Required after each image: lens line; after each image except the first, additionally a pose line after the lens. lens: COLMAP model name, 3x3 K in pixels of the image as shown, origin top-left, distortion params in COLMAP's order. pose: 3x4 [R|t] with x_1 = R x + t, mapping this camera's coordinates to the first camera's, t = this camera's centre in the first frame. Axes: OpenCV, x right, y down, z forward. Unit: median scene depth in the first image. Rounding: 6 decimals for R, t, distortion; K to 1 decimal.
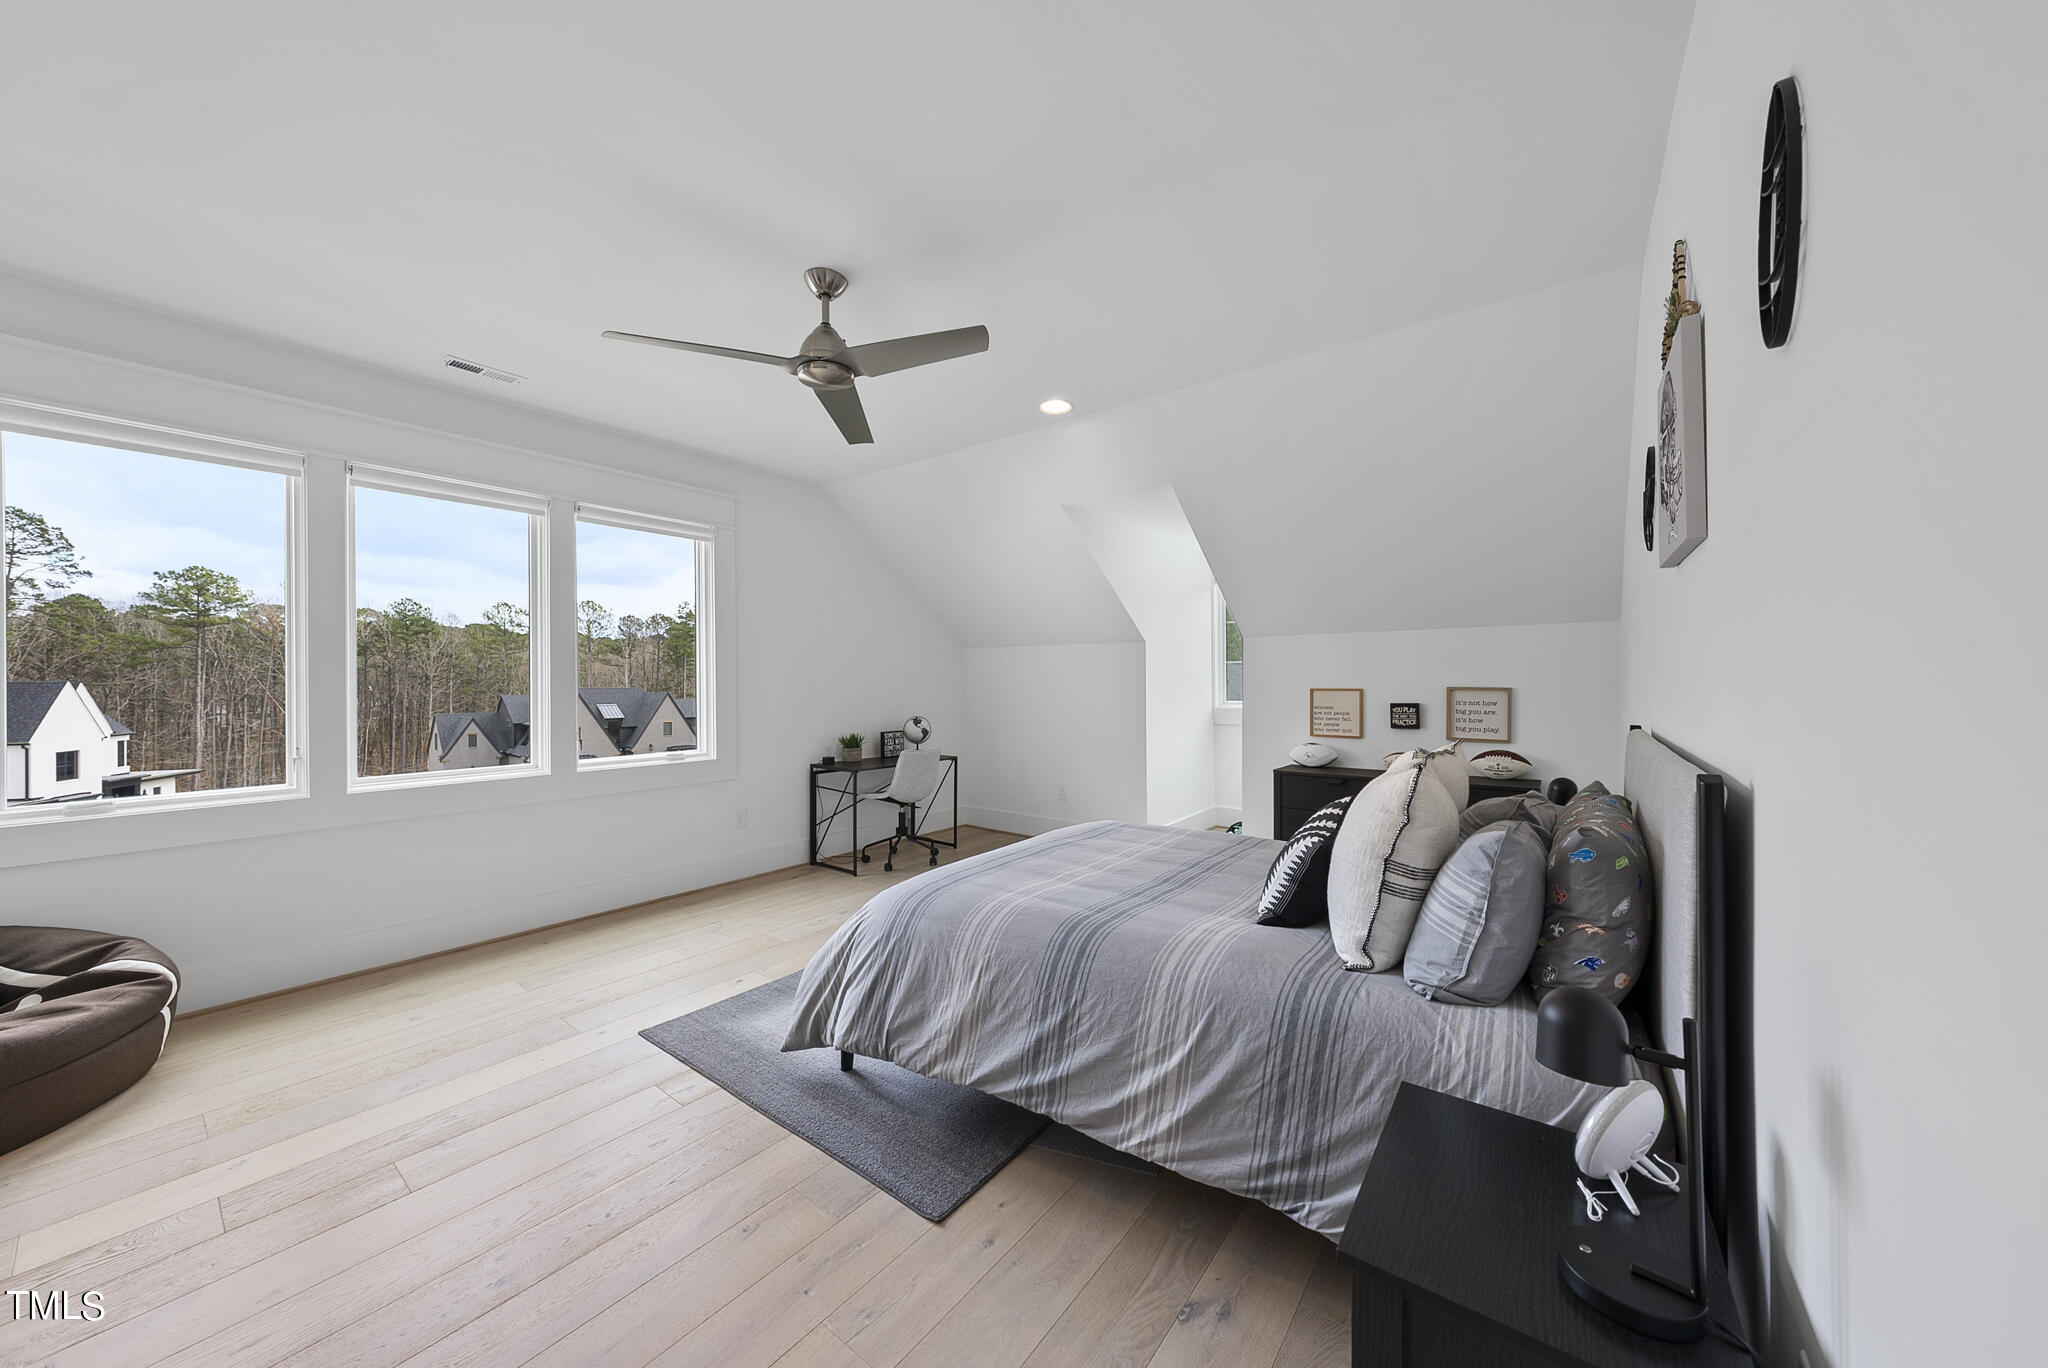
lens RADIAL K [[723.0, 0, 1030.4], [0, 723.0, 673.9], [0, 0, 1]] dist [-0.003429, -0.000438]
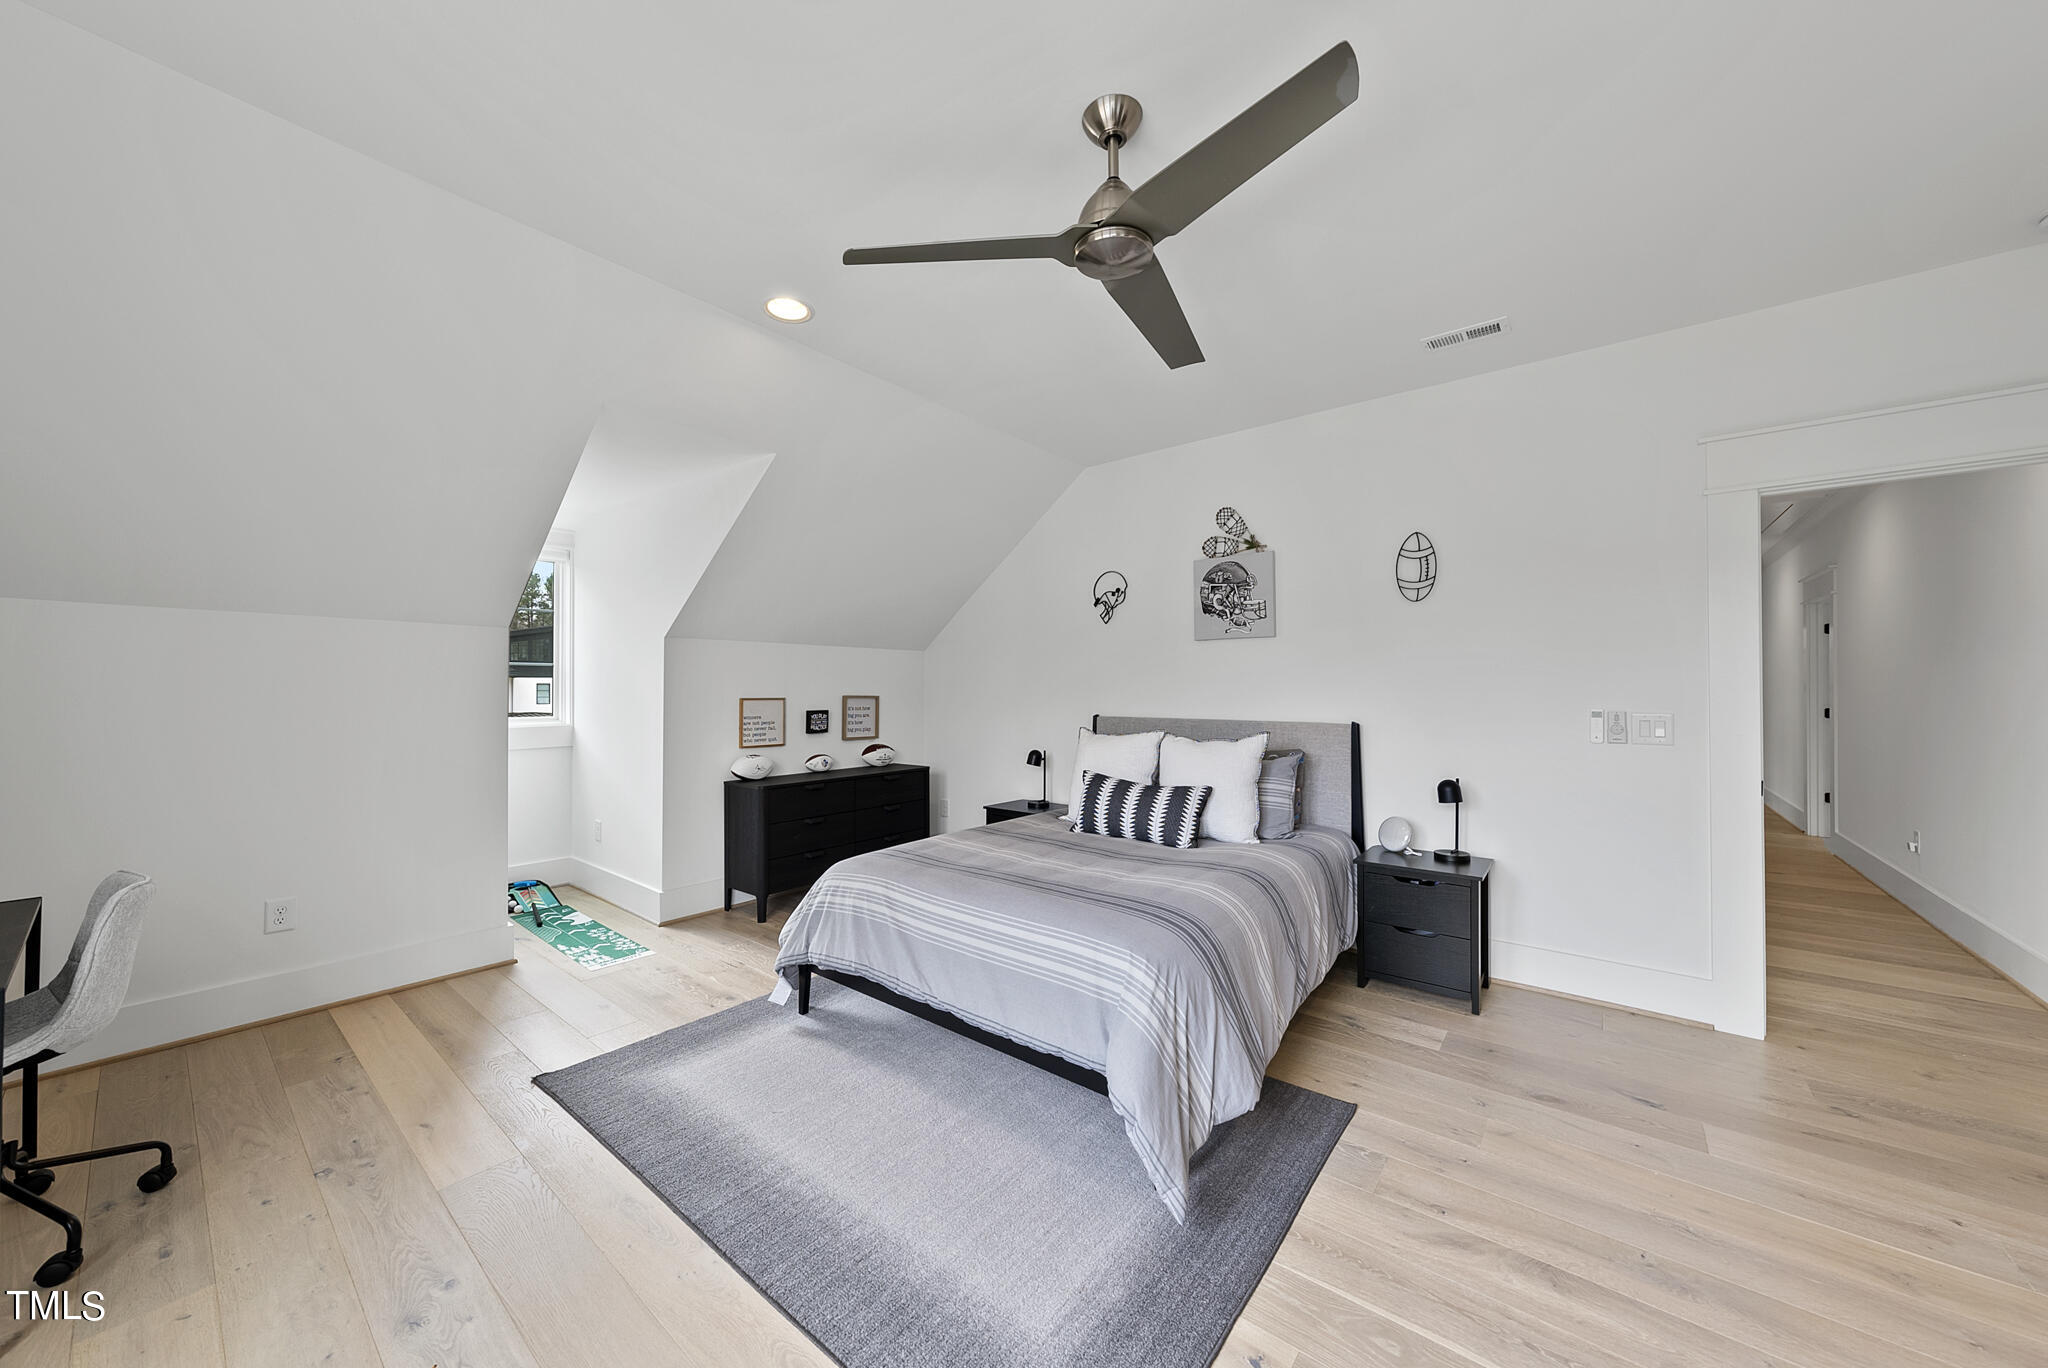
lens RADIAL K [[723.0, 0, 1030.6], [0, 723.0, 692.5], [0, 0, 1]] dist [-0.003429, -0.000438]
pose [[0.031628, 0.003490, 0.999494, -0.601806], [-0.006693, 0.999972, -0.003279, 0.014670], [-0.999477, -0.006586, 0.031650, 0.646593]]
